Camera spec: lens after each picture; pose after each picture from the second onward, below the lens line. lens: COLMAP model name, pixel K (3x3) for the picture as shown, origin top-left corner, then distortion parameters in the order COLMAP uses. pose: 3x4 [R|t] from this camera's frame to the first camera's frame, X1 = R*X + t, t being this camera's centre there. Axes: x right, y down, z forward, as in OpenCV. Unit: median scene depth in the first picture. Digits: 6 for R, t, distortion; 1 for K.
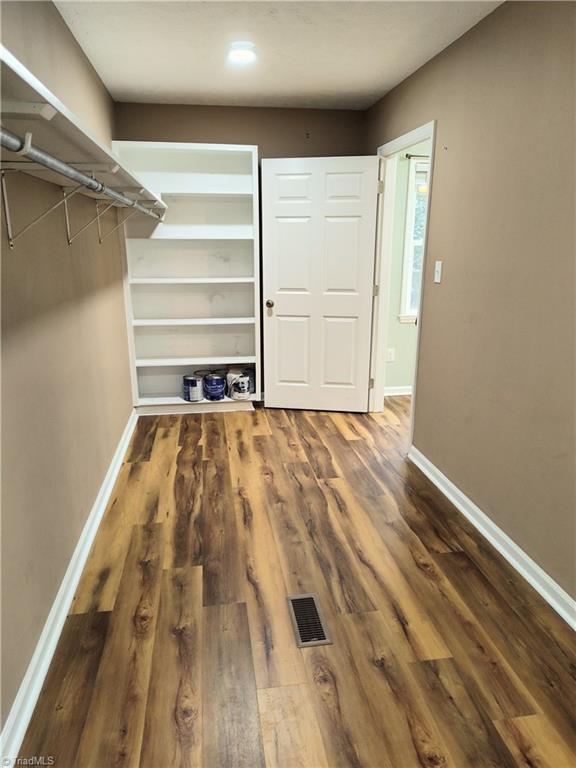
lens RADIAL K [[511.3, 0, 288.0], [0, 511.3, 384.0], [0, 0, 1]] dist [-0.000781, -0.002961]
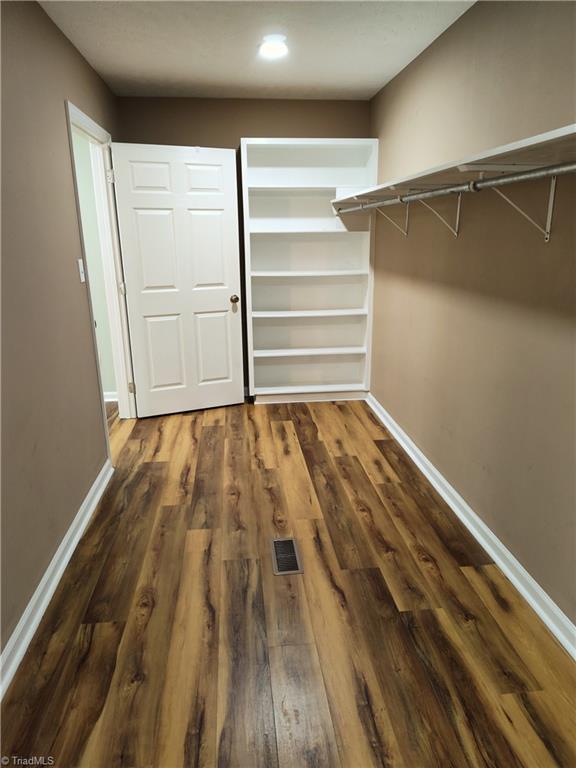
lens RADIAL K [[511.3, 0, 288.0], [0, 511.3, 384.0], [0, 0, 1]] dist [-0.000781, -0.002961]
pose [[-0.998717, -0.005546, 0.050333, -0.022554], [0.021838, 0.849630, 0.526926, -0.466572], [-0.045687, 0.527350, -0.848419, 1.663839]]
